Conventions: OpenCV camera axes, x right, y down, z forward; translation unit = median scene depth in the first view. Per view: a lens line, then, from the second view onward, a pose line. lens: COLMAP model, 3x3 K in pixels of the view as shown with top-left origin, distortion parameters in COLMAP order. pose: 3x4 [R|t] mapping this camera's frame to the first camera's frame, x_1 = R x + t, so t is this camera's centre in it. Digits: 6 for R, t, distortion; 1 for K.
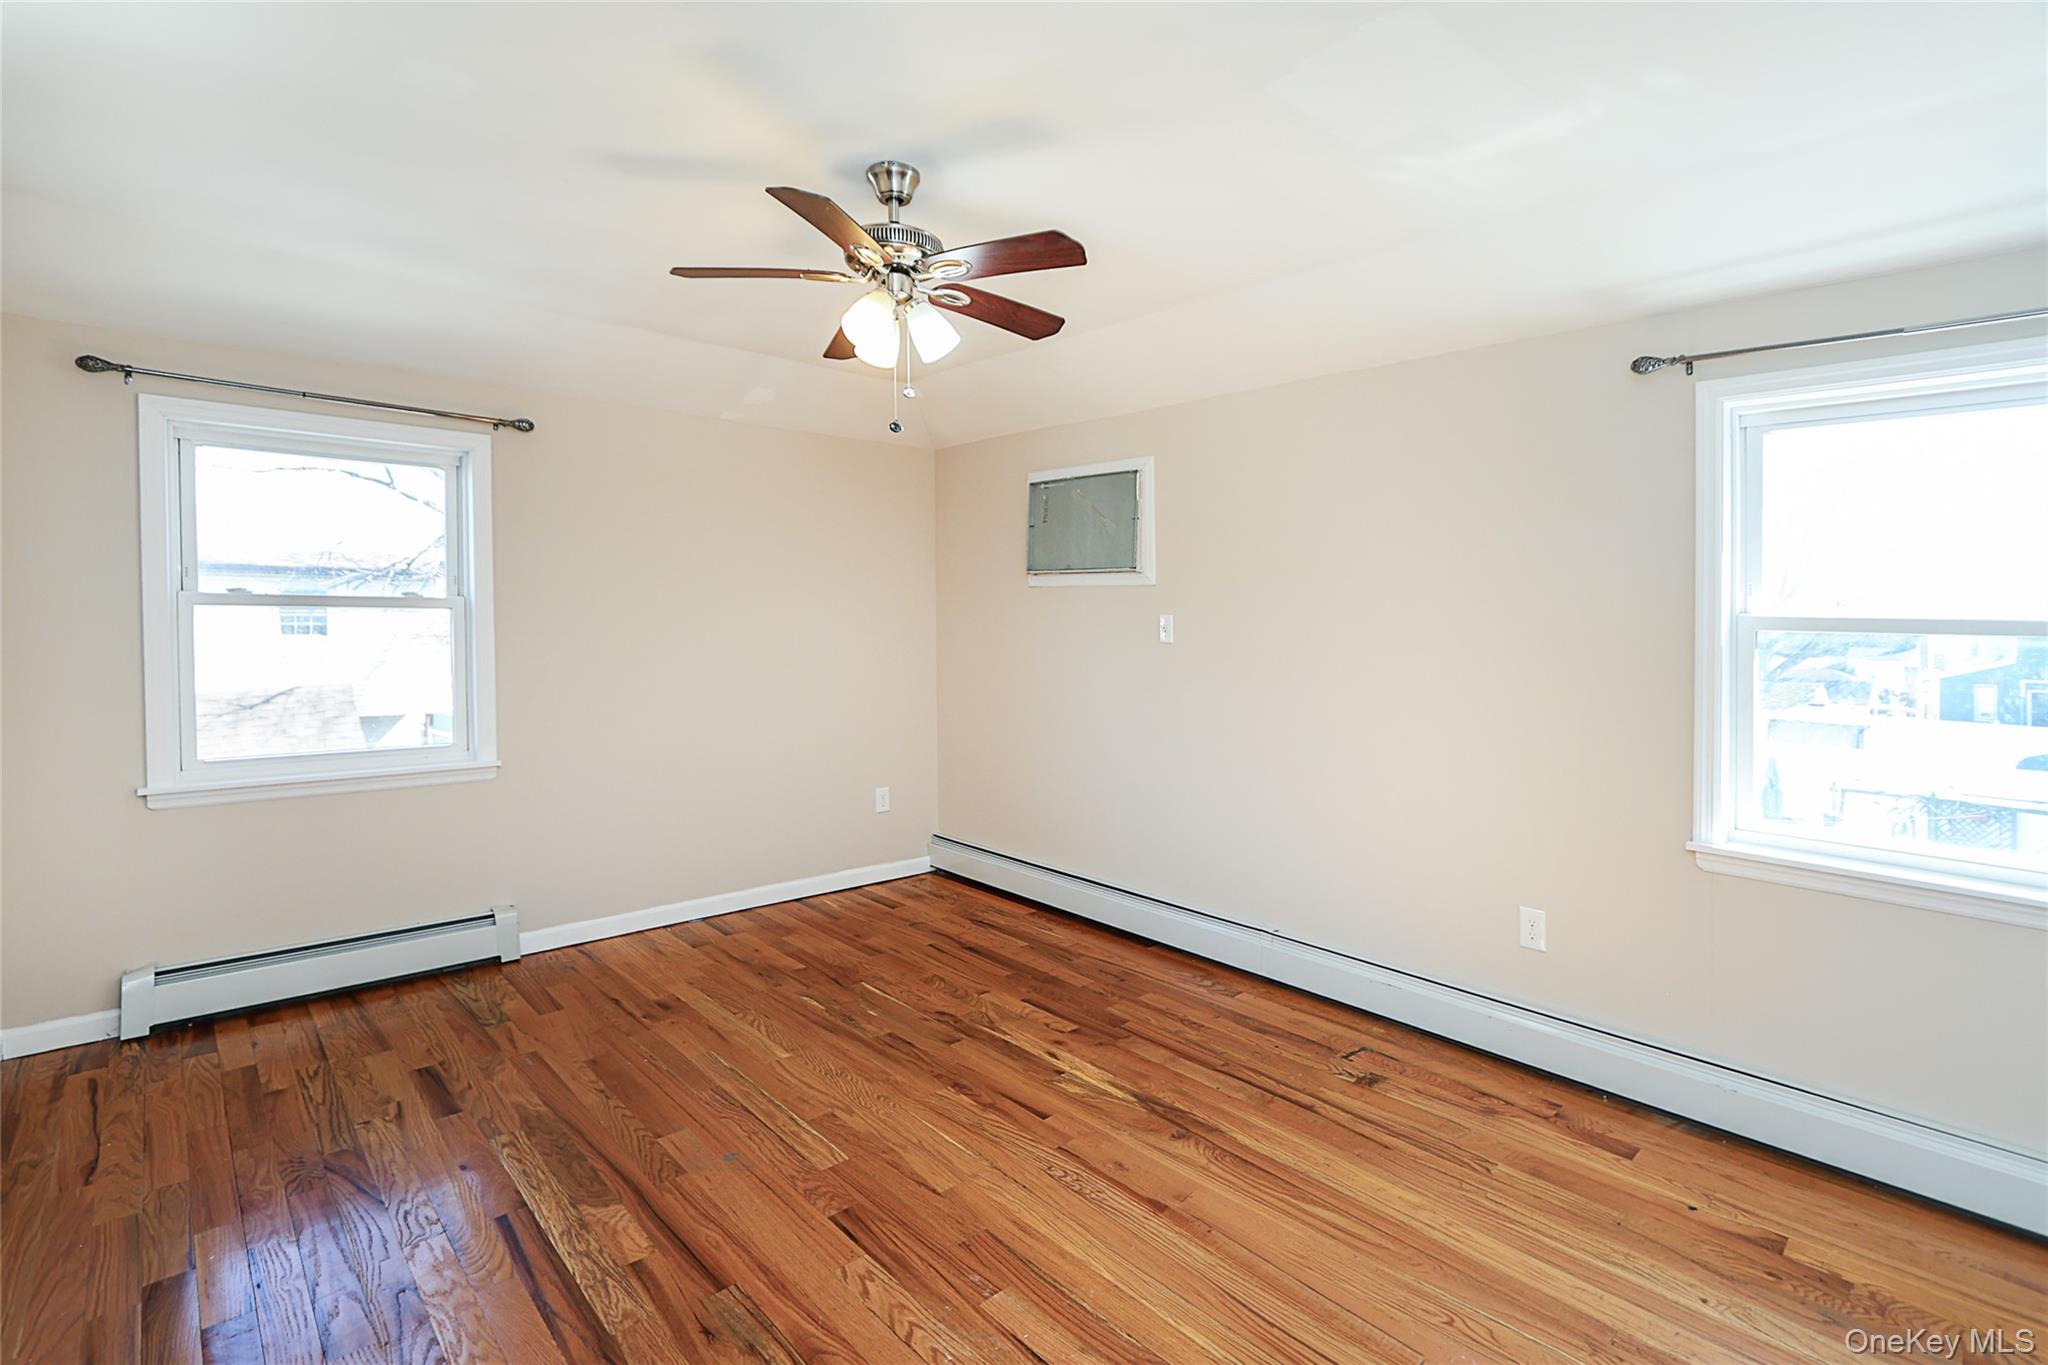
lens RADIAL K [[1002.4, 0, 1034.5], [0, 1002.4, 638.2], [0, 0, 1]] dist [-0.013653, 0.000235]
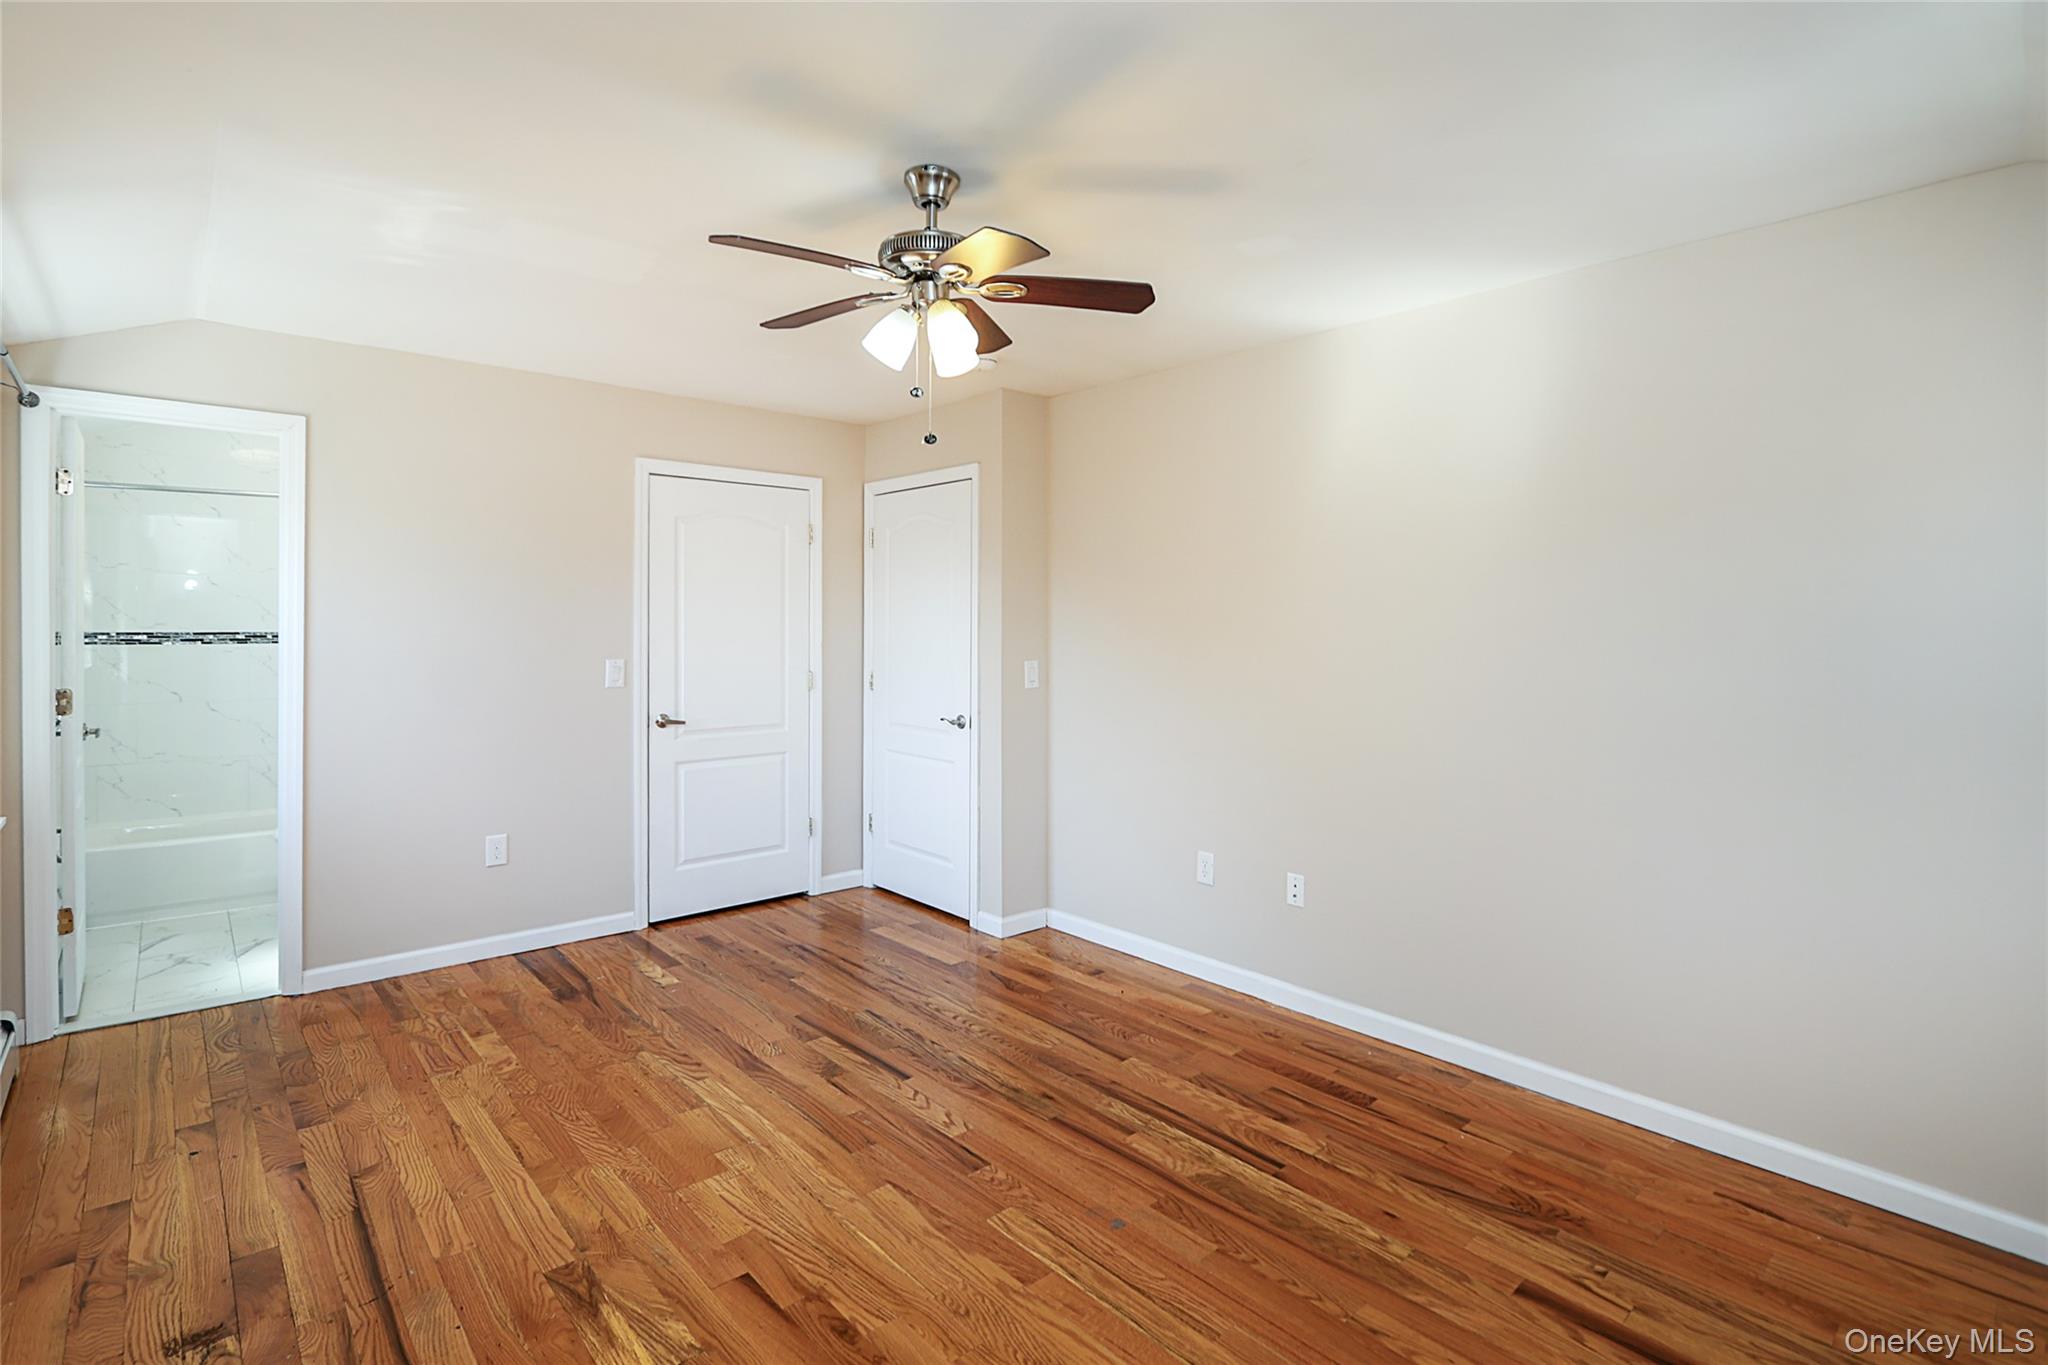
lens RADIAL K [[955.5, 0, 1020.4], [0, 955.5, 645.2], [0, 0, 1]] dist [-0.005823, -0.000418]
pose [[-0.999754, -0.022125, -0.001704, -0.203574], [-0.022179, 0.998787, 0.043961, -0.042620], [0.000729, 0.043988, -0.999032, 1.842566]]
